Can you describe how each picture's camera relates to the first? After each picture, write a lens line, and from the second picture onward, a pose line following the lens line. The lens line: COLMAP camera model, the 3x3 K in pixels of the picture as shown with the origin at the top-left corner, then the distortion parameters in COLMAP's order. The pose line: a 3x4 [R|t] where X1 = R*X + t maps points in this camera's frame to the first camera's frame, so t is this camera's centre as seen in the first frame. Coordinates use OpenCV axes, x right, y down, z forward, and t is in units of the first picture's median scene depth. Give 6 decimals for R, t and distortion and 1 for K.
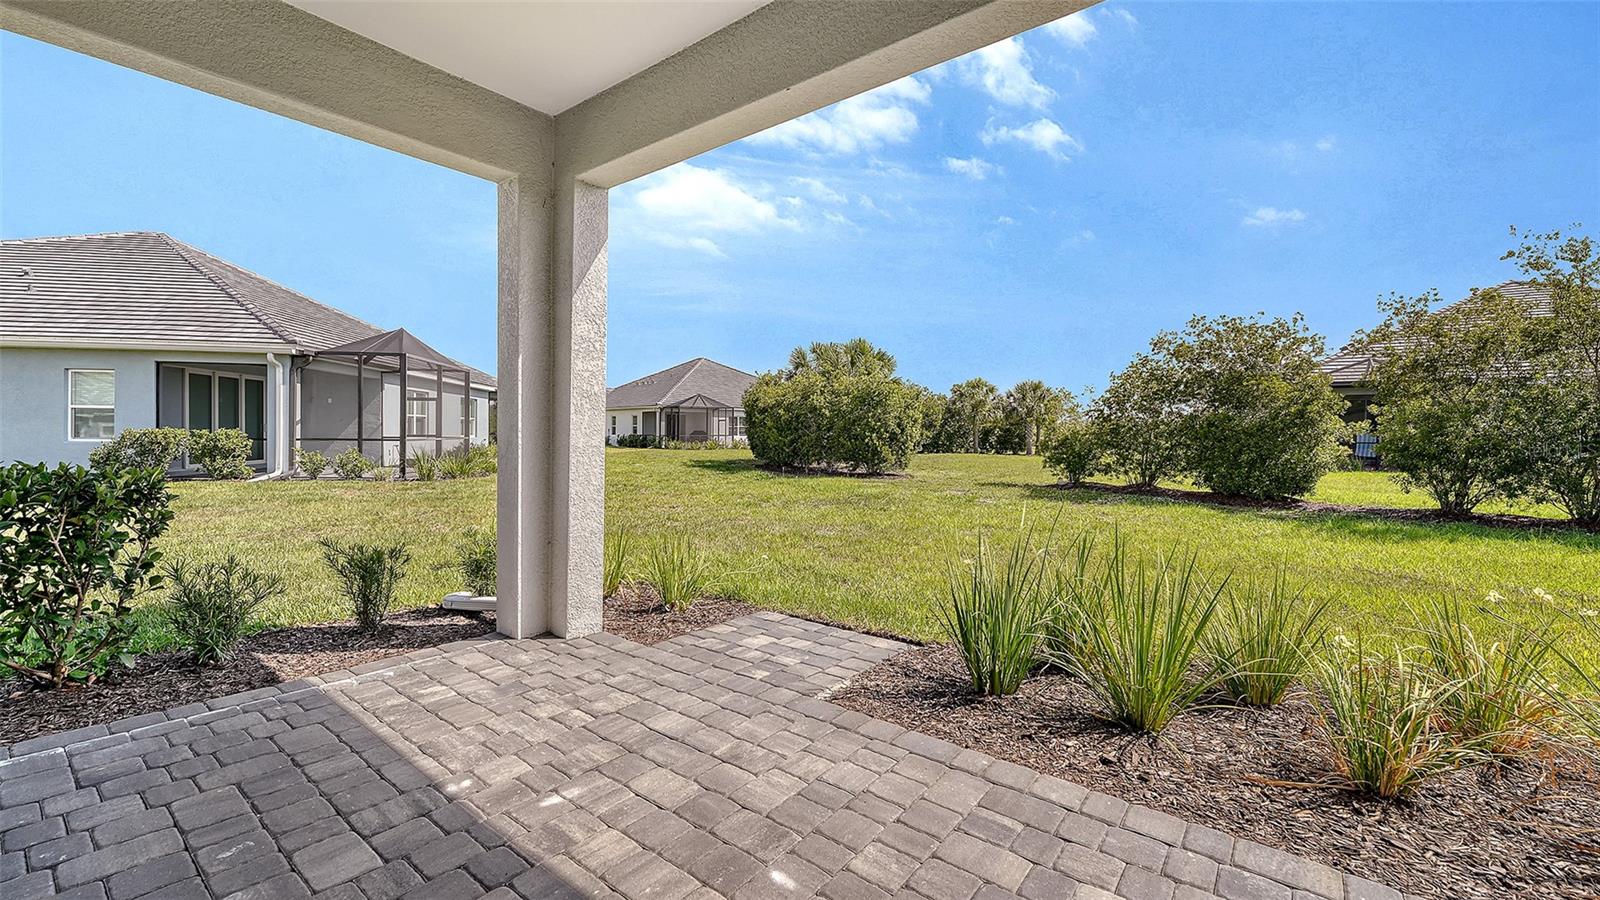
lens RADIAL K [[656.9, 0, 787.0], [0, 656.9, 435.4], [0, 0, 1]] dist [-0.000149, -0.001190]
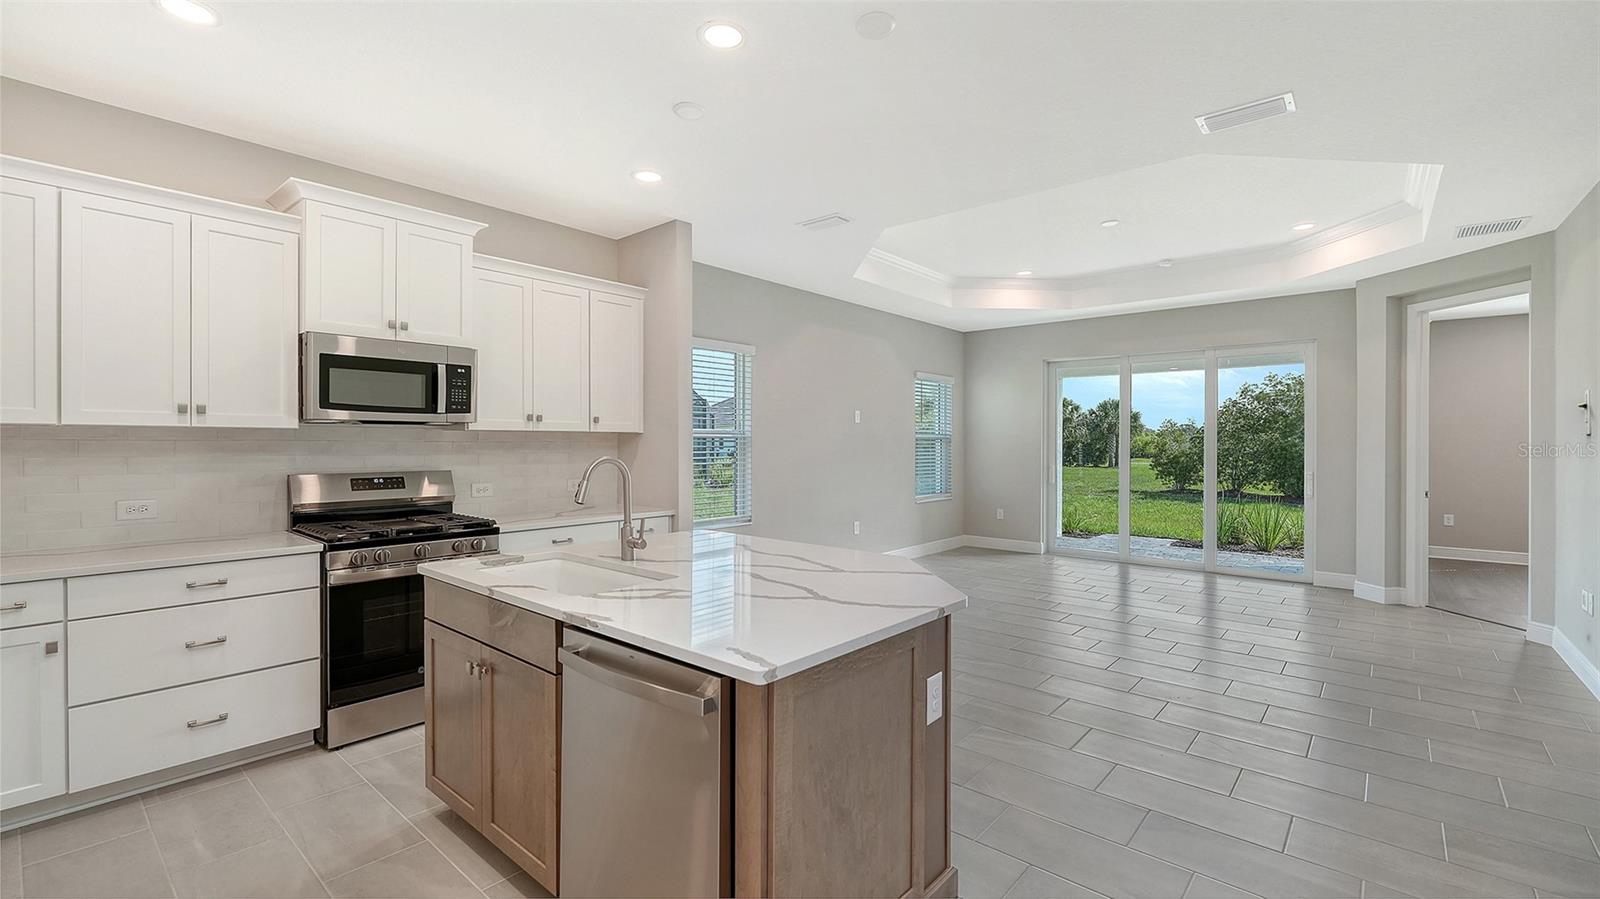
lens RADIAL K [[688.1, 0, 787.4], [0, 688.1, 440.1], [0, 0, 1]] dist [-0.011760, -0.000468]
pose [[0.998735, -0.003732, -0.050152, -0.371996], [0.003339, 0.999963, -0.007921, -0.027233], [0.050179, 0.007744, 0.998710, -0.563488]]
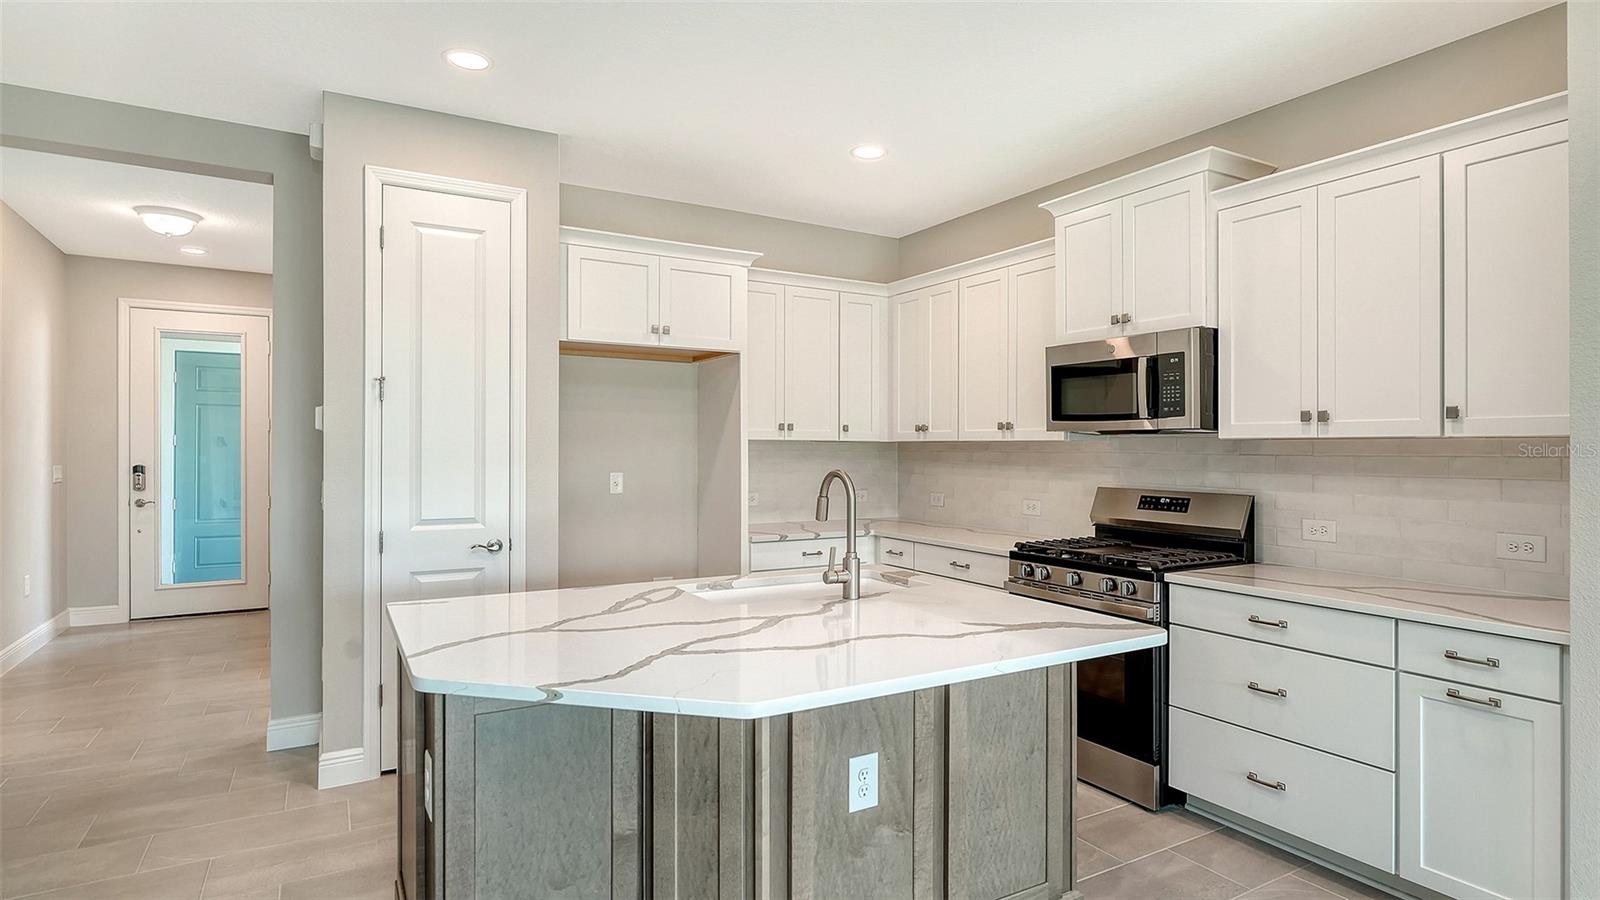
lens RADIAL K [[828.1, 0, 807.9], [0, 828.1, 449.3], [0, 0, 1]] dist [0.003542, 0.000635]
pose [[-0.366088, -0.007511, -0.930550, -0.246375], [-0.015010, 0.999885, -0.002166, -0.028664], [0.930459, 0.013174, -0.366158, -0.311922]]
